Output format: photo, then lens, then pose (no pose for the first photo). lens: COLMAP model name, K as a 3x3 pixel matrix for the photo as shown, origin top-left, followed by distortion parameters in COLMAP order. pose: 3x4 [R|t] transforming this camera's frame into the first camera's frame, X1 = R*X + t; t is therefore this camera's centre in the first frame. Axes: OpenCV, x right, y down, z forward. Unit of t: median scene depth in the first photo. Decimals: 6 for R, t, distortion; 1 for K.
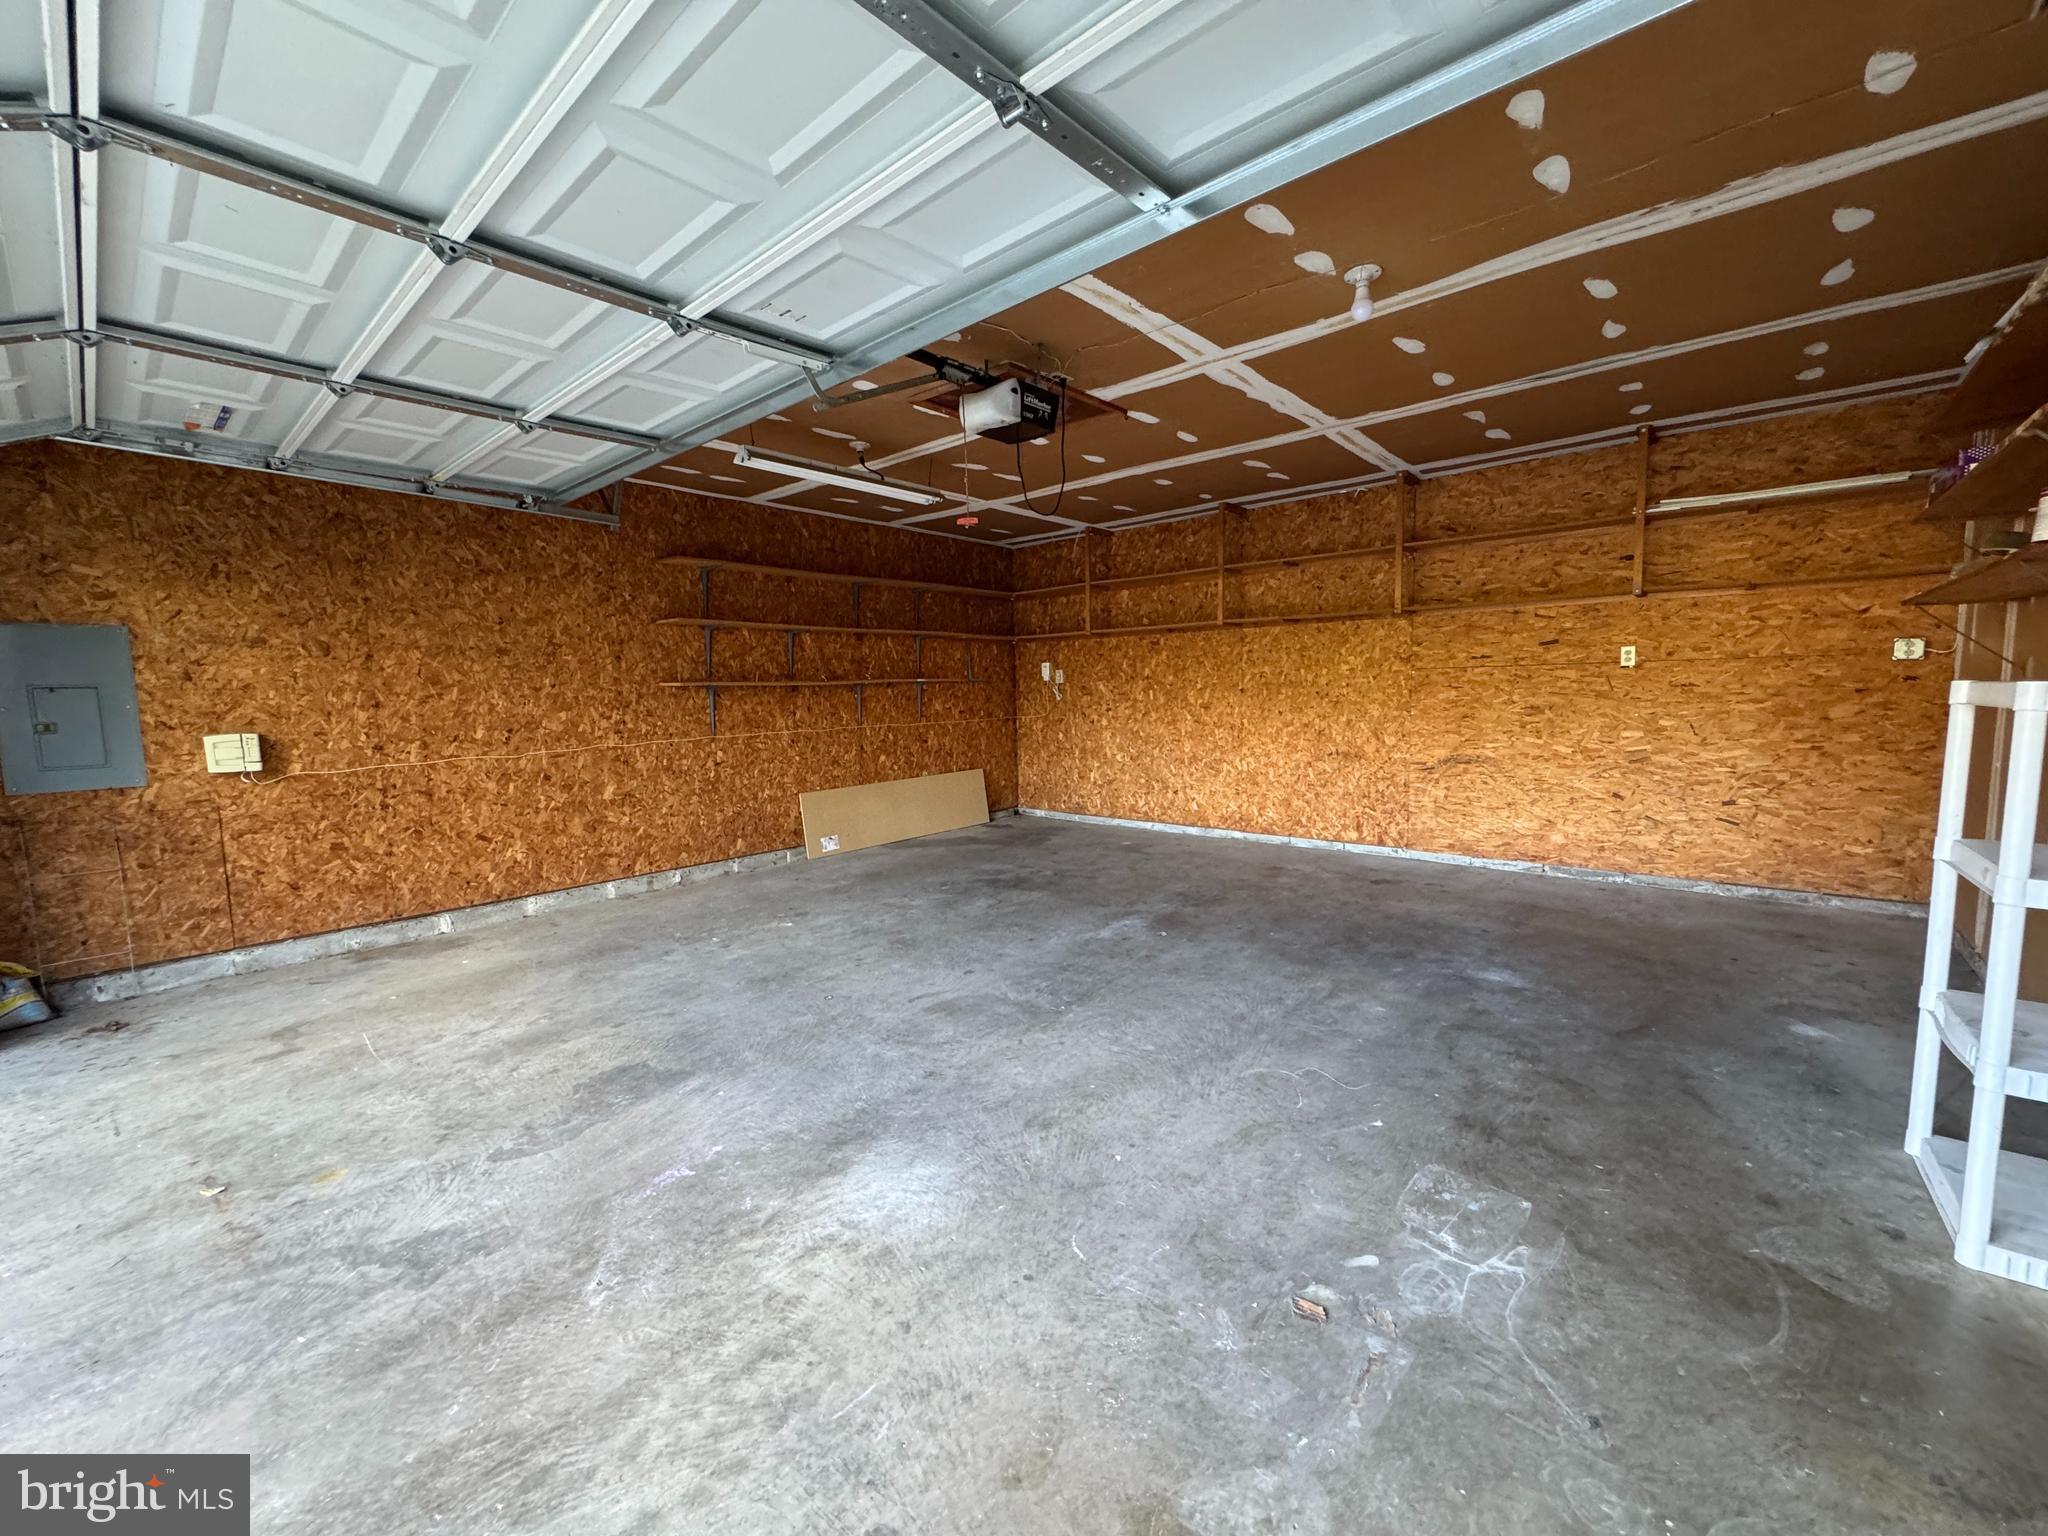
lens RADIAL K [[819.9, 0, 1026.6], [0, 819.9, 768.4], [0, 0, 1]] dist [-0.003291, 0.000248]
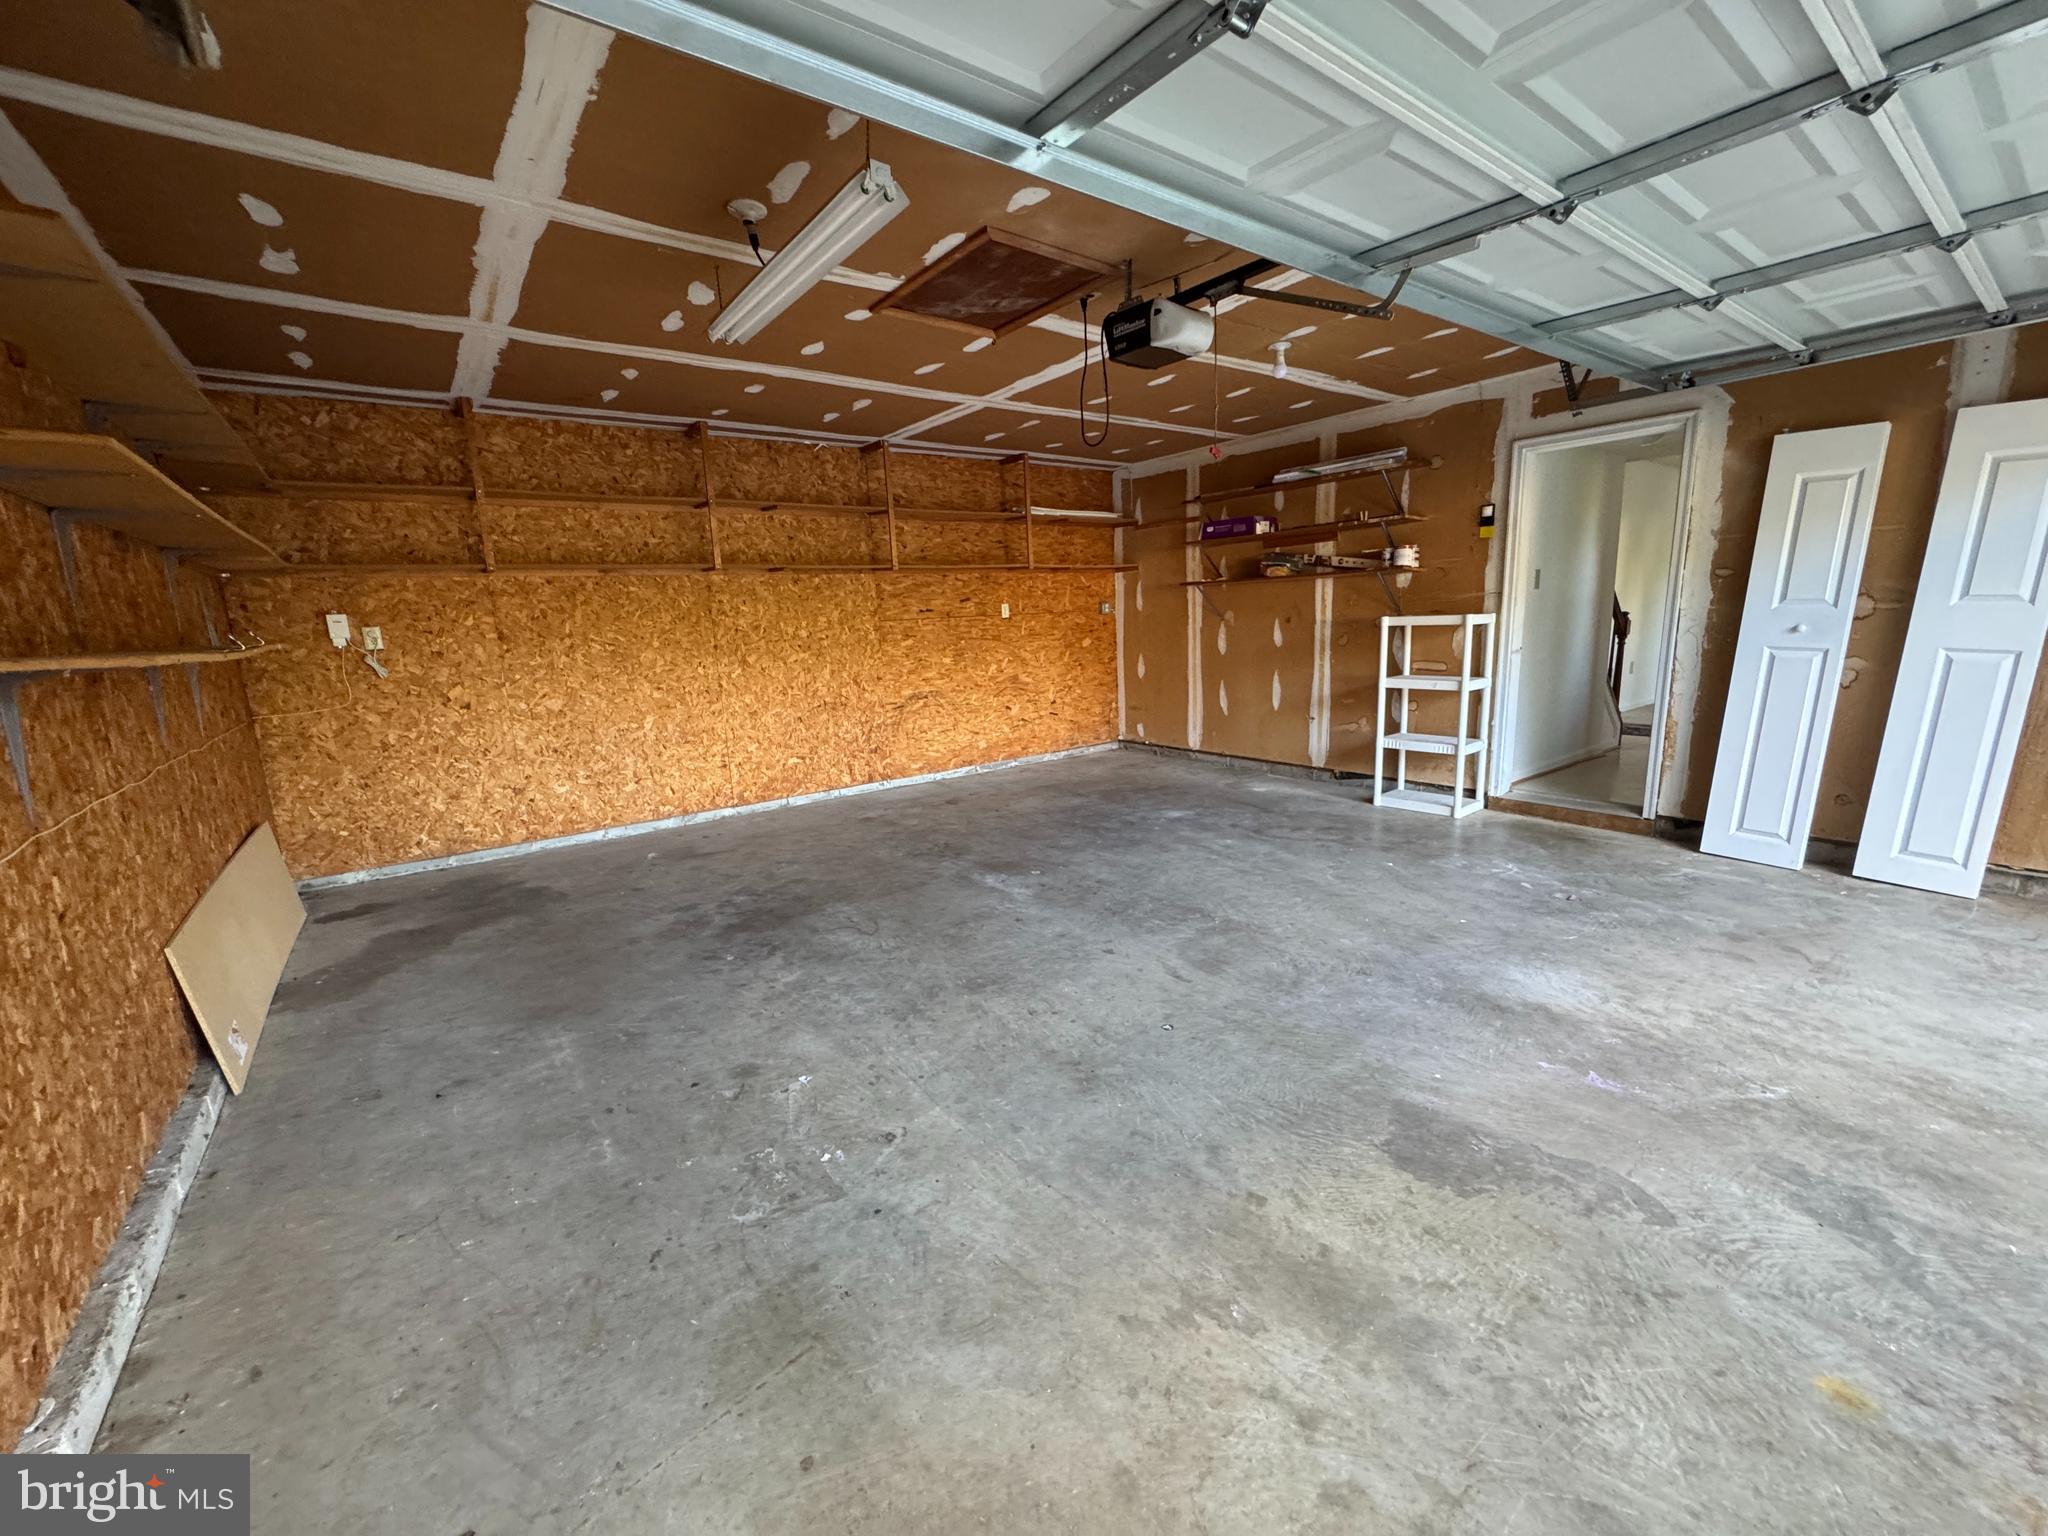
lens RADIAL K [[819.9, 0, 1023.7], [0, 819.9, 768.9], [0, 0, 1]] dist [-0.003291, 0.000248]
pose [[0.202876, -0.170715, 0.964208, -1.058363], [0.132169, 0.980449, 0.145781, -0.103943], [-0.970244, 0.097863, 0.221473, 1.004263]]
